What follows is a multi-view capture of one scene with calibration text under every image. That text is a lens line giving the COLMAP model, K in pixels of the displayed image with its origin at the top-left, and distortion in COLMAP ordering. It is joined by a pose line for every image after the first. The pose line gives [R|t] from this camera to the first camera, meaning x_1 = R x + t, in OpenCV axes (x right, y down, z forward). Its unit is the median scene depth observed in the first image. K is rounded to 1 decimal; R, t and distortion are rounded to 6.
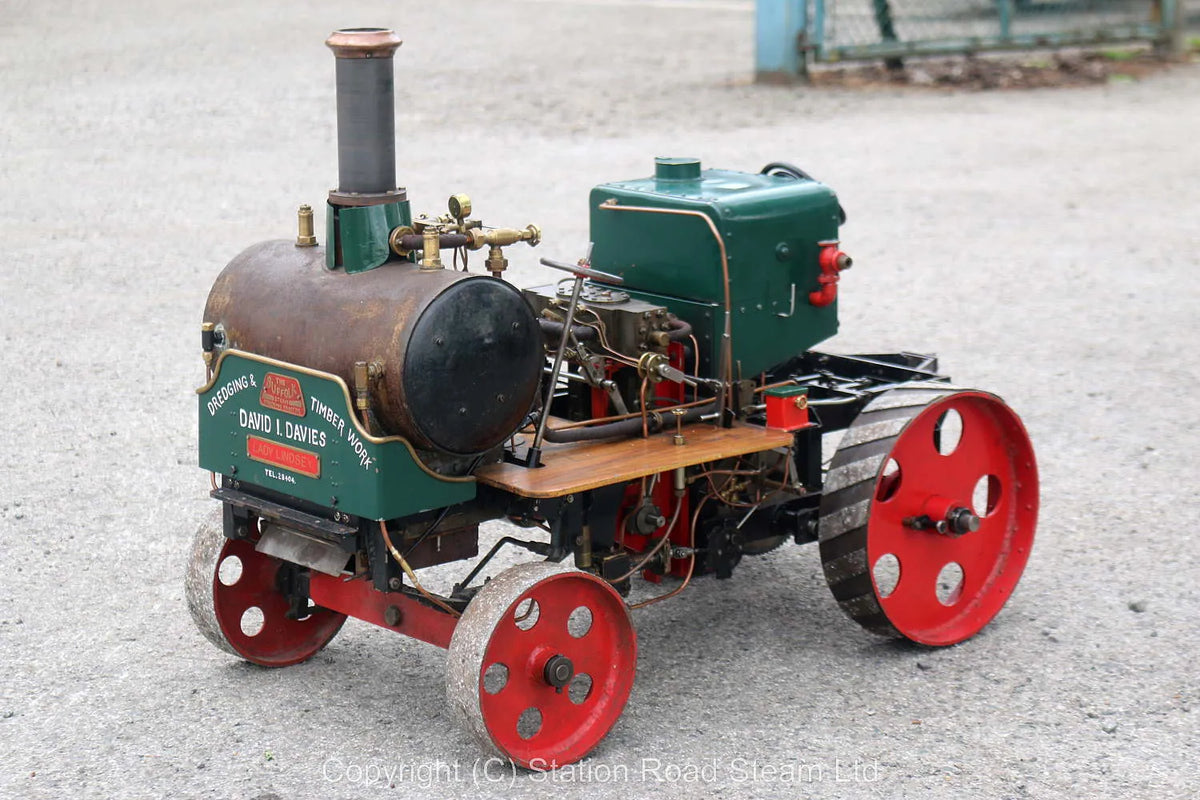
lens RADIAL K [[2532.1, 0, 600.0], [0, 2532.1, 400.0], [0, 0, 1]] dist [0.009926, 0.076556]
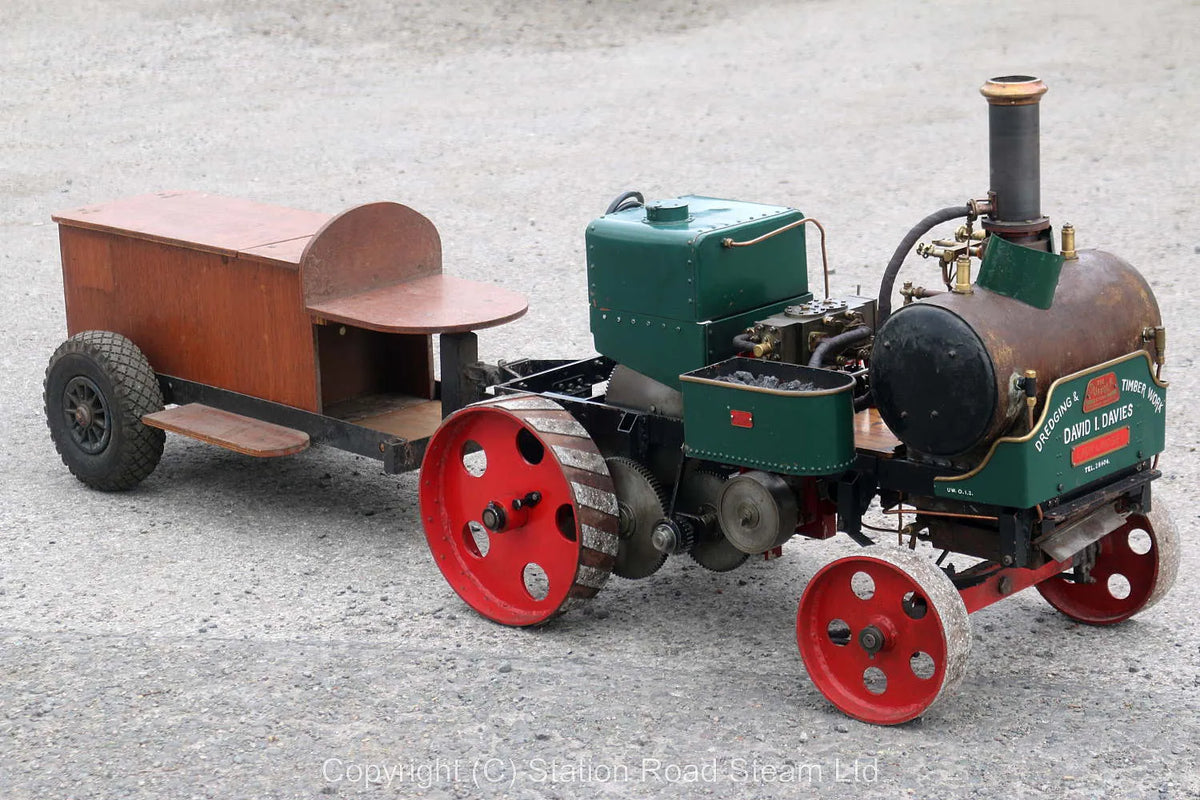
lens RADIAL K [[2812.4, 0, 600.0], [0, 2812.4, 400.0], [0, 0, 1]] dist [0.021165, 0.145340]
pose [[-0.083610, -0.235192, 0.968346, -1.341933], [0.259400, 0.933111, 0.249031, -0.375452], [-0.962144, 0.272010, -0.017009, 1.238306]]
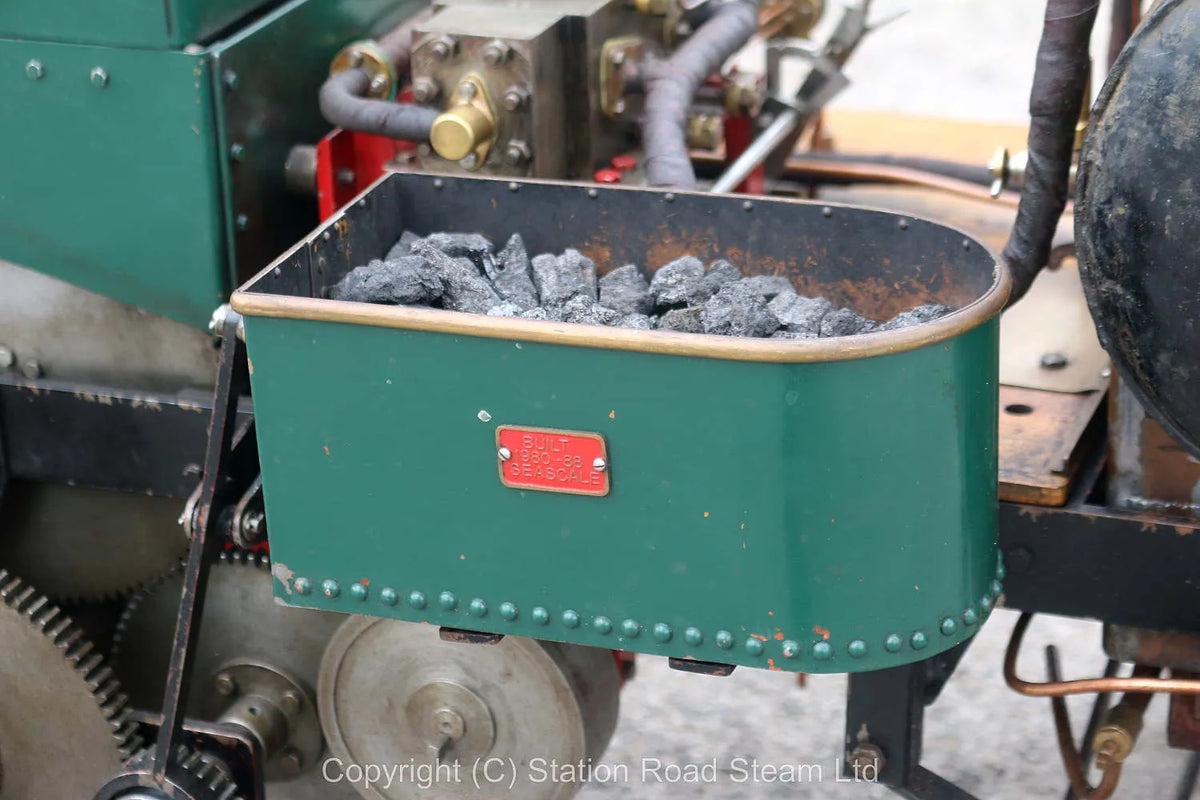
lens RADIAL K [[2812.4, 0, 600.0], [0, 2812.4, 400.0], [0, 0, 1]] dist [0.021165, 0.145340]
pose [[-0.460899, -0.336801, 0.821059, -0.352812], [0.229327, 0.848561, 0.476815, -0.180371], [-0.857310, 0.408055, -0.313863, 1.245574]]
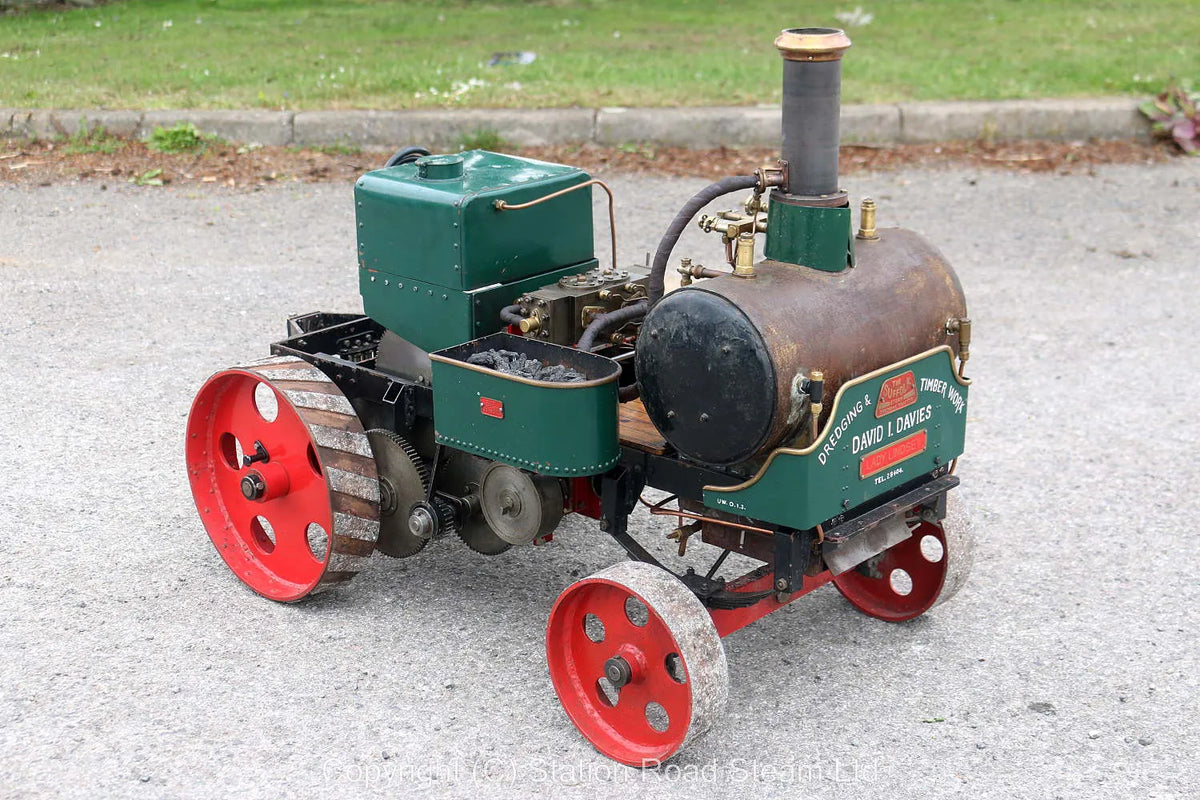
lens RADIAL K [[1825.9, 0, 600.0], [0, 1825.9, 400.0], [0, 0, 1]] dist [-0.083256, 0.022507]
pose [[-0.087618, -0.302131, 0.949231, -0.806364], [0.223253, 0.922701, 0.314294, -0.255326], [-0.970815, 0.239456, -0.013394, 1.122711]]
